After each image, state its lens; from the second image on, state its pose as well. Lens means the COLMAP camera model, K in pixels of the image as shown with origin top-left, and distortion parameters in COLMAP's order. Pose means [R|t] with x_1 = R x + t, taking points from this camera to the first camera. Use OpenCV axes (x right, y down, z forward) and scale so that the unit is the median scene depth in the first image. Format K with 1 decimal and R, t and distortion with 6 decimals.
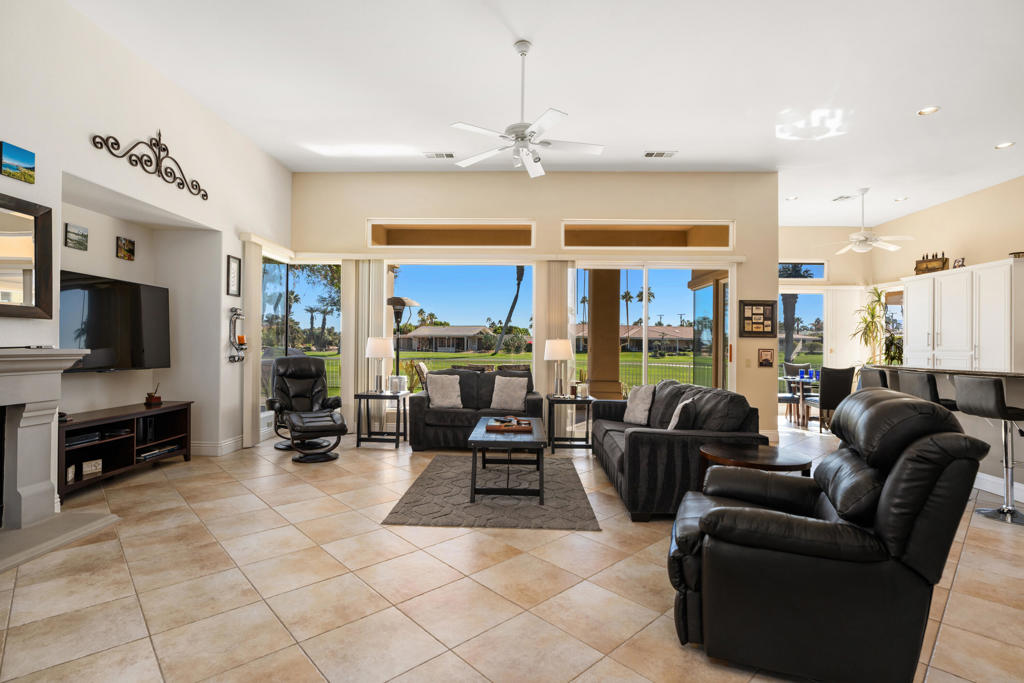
lens RADIAL K [[488.6, 0, 497.9], [0, 488.6, 350.6], [0, 0, 1]] dist [-0.003962, -0.000324]
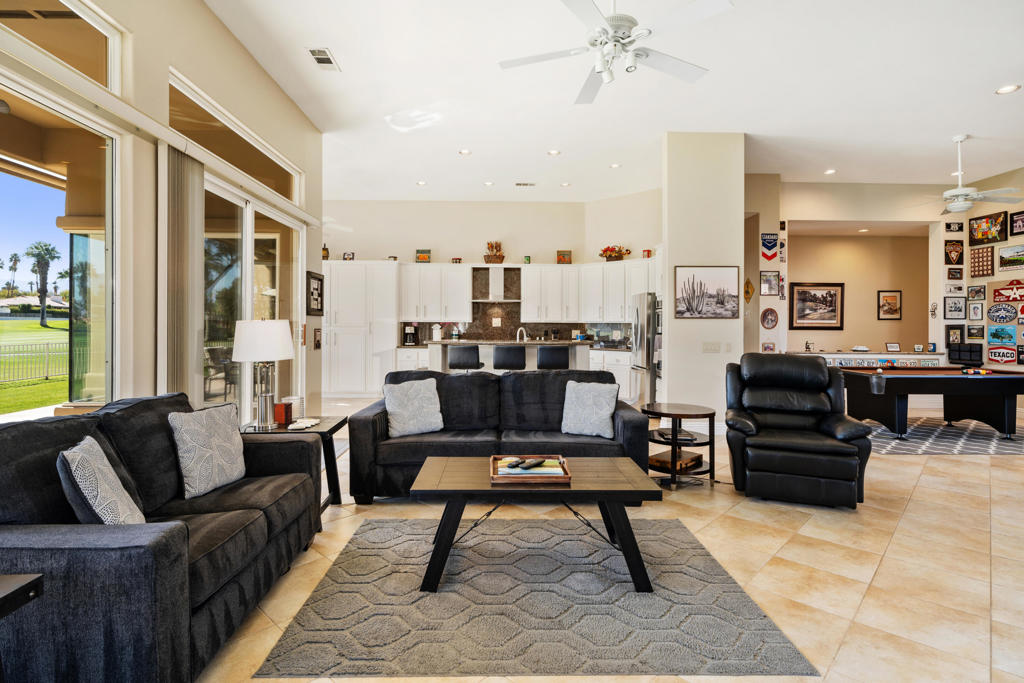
lens RADIAL K [[507.9, 0, 511.5], [0, 507.9, 323.9], [0, 0, 1]] dist [-0.000232, -0.000013]
pose [[-0.072335, -0.010657, 0.997323, -0.516949], [0.002525, 0.999938, 0.010869, -0.027158], [-0.997377, 0.003304, -0.072303, 0.927642]]
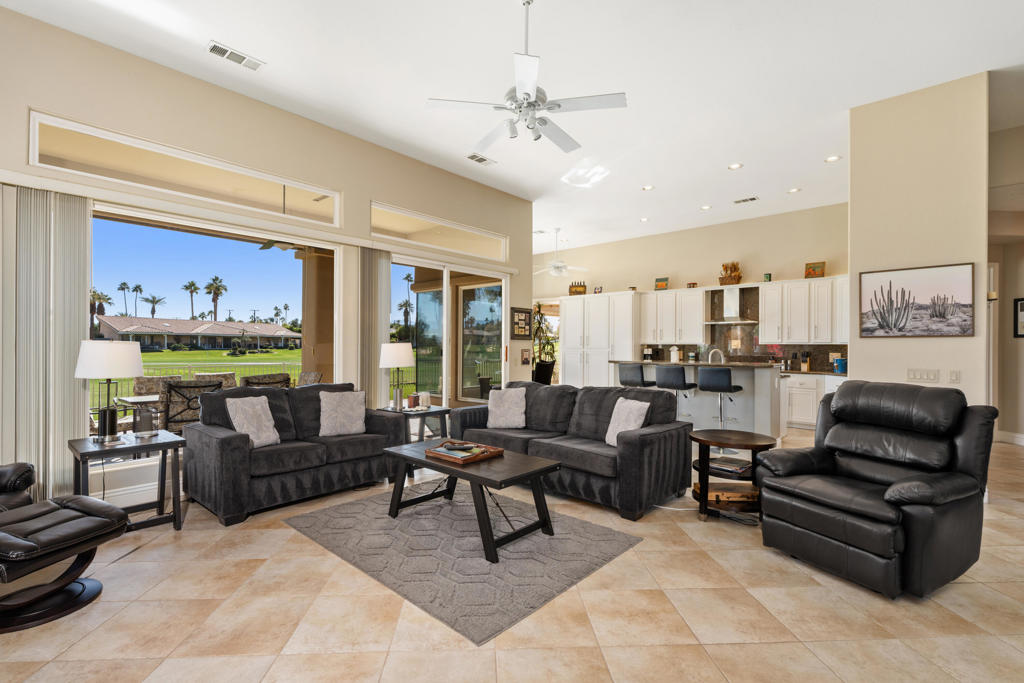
lens RADIAL K [[464.9, 0, 515.5], [0, 464.9, 346.0], [0, 0, 1]] dist [0.000753, 0.000431]
pose [[0.632923, -0.009028, 0.774162, -0.446557], [0.010693, 0.999939, 0.002919, -0.019730], [-0.774141, 0.006430, 0.632981, 0.392510]]
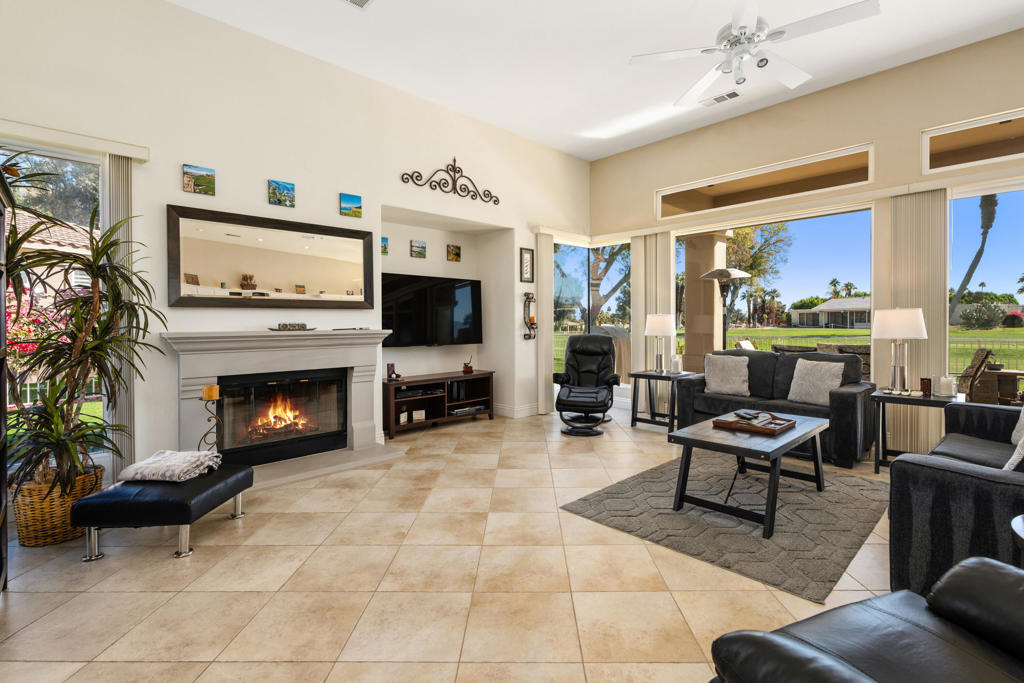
lens RADIAL K [[470.7, 0, 514.3], [0, 470.7, 334.6], [0, 0, 1]] dist [0.001994, 0.000631]
pose [[0.726074, -0.001670, -0.687615, 0.226402], [0.010567, 0.999906, 0.008729, 0.002310], [0.687536, -0.013604, 0.726023, 0.178767]]
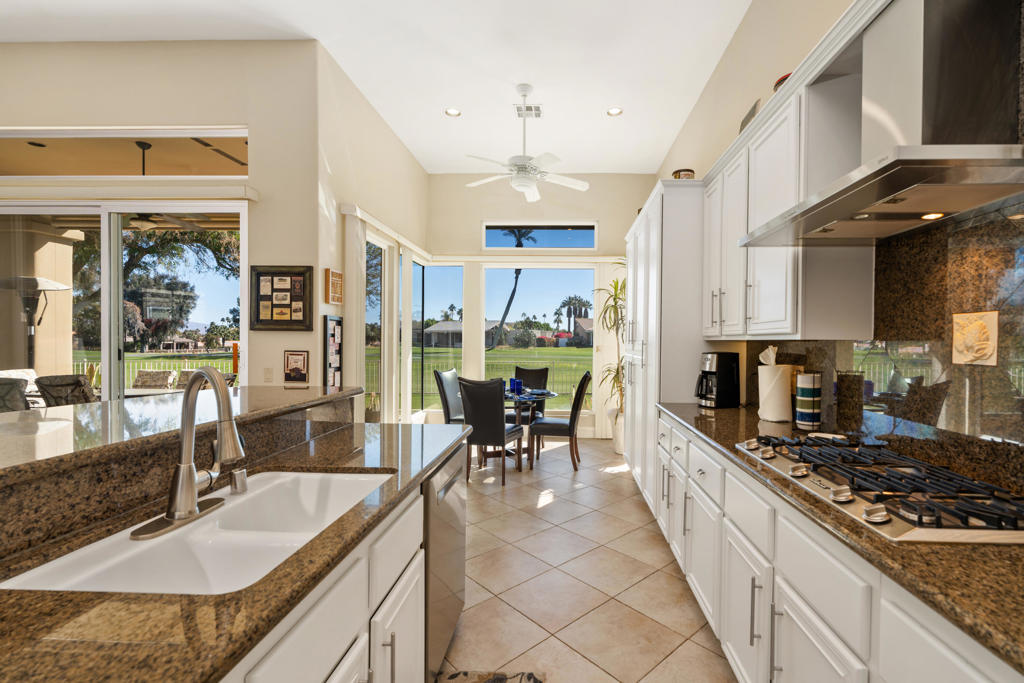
lens RADIAL K [[464.9, 0, 515.5], [0, 464.9, 346.0], [0, 0, 1]] dist [0.000753, 0.000431]
pose [[0.999037, 0.001236, -0.043856, 1.079660], [-0.001130, 0.999996, 0.002435, -0.013442], [0.043859, -0.002383, 0.999035, 0.600640]]
